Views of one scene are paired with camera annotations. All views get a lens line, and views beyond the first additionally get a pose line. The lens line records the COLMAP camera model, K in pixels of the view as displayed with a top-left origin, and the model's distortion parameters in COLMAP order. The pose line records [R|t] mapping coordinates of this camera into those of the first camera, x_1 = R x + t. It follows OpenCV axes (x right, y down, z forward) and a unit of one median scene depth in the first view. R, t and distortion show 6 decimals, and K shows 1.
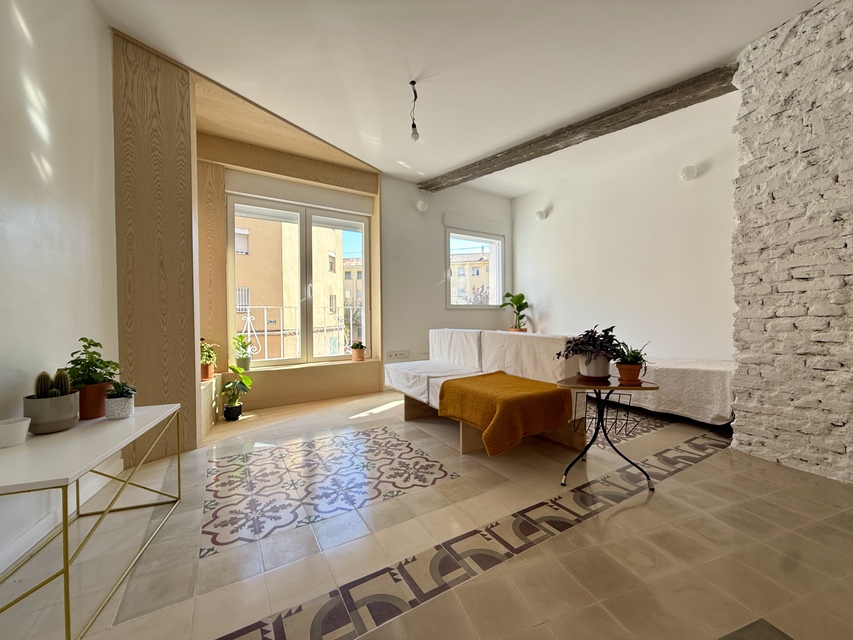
lens RADIAL K [[340.7, 0, 426.5], [0, 340.7, 320.0], [0, 0, 1]] dist [0.000965, -0.000016]
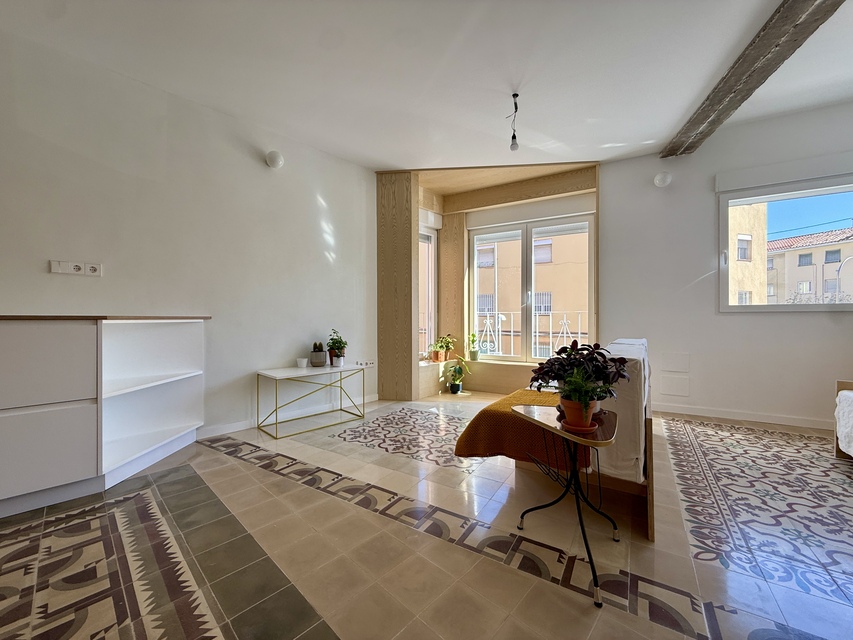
lens RADIAL K [[341.8, 0, 424.6], [0, 341.8, 318.9], [0, 0, 1]] dist [0.000238, 0.000116]
pose [[0.452834, 0.011975, -0.891515, 0.654955], [-0.018968, 0.999813, 0.003795, -0.017566], [0.891393, 0.015191, 0.452976, 0.255379]]
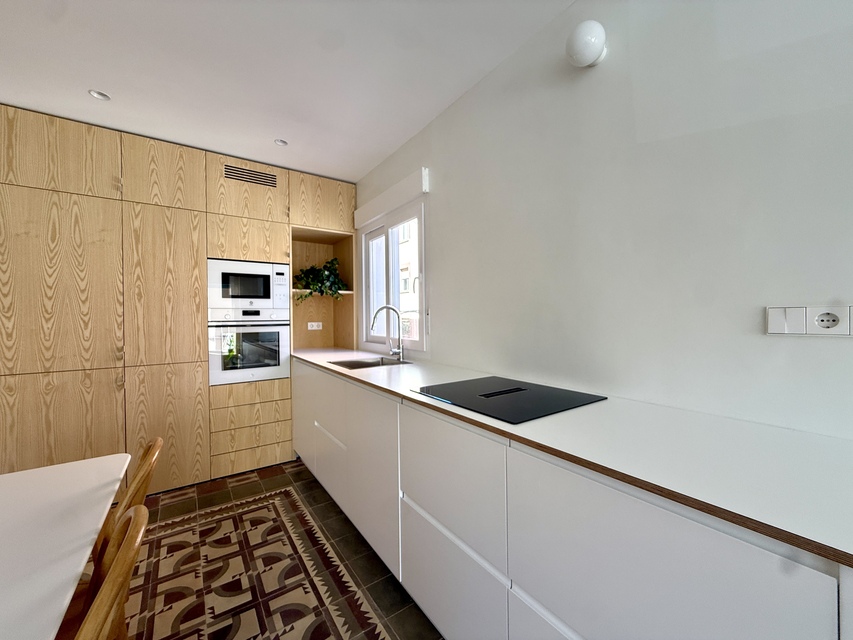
lens RADIAL K [[341.8, 0, 424.6], [0, 341.8, 318.9], [0, 0, 1]] dist [0.000238, 0.000116]
pose [[-0.963933, 0.026543, -0.264817, 0.069054], [0.020406, 0.999456, 0.025897, -0.127680], [0.265360, 0.019559, -0.963951, 0.113434]]
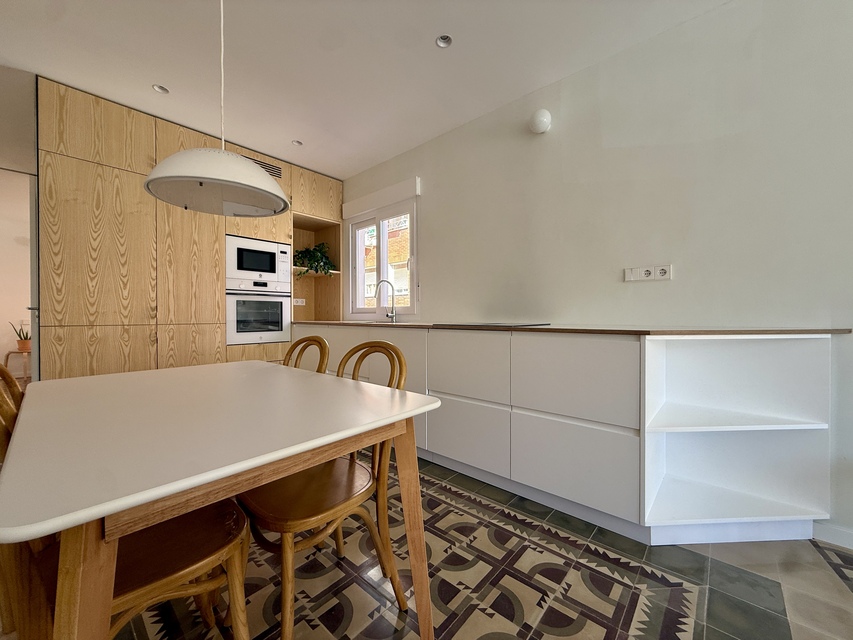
lens RADIAL K [[338.1, 0, 424.7], [0, 338.1, 318.5], [0, 0, 1]] dist [-0.001562, -0.000001]
pose [[-0.875462, 0.019841, -0.482879, 0.356114], [0.006811, 0.999564, 0.028723, -0.043631], [0.483238, 0.021857, -0.875216, 0.291493]]
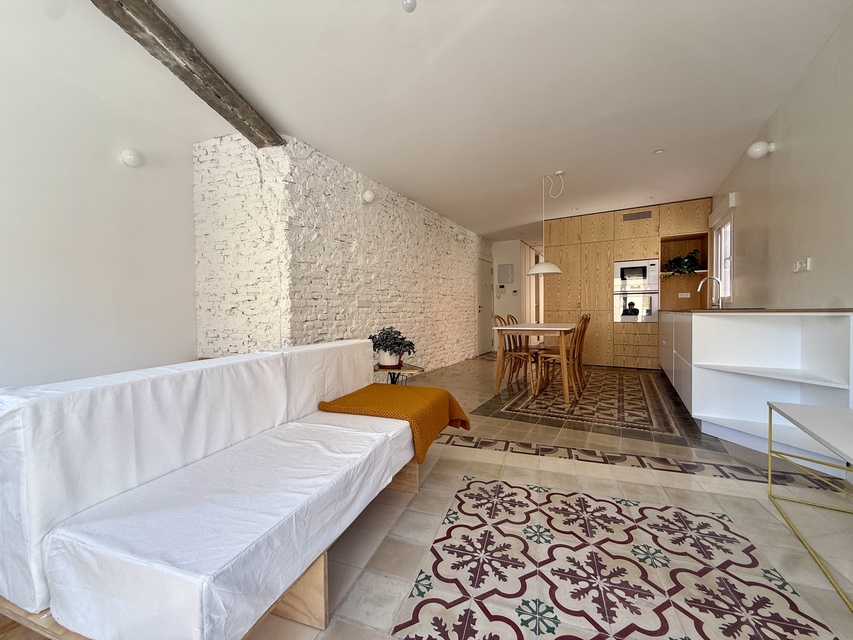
lens RADIAL K [[341.8, 0, 424.6], [0, 341.8, 318.9], [0, 0, 1]] dist [0.000238, 0.000116]
pose [[-0.644855, 0.003558, 0.764297, -0.407997], [0.029440, 0.999363, 0.020188, -0.025255], [-0.763738, 0.035519, -0.644548, 1.161754]]
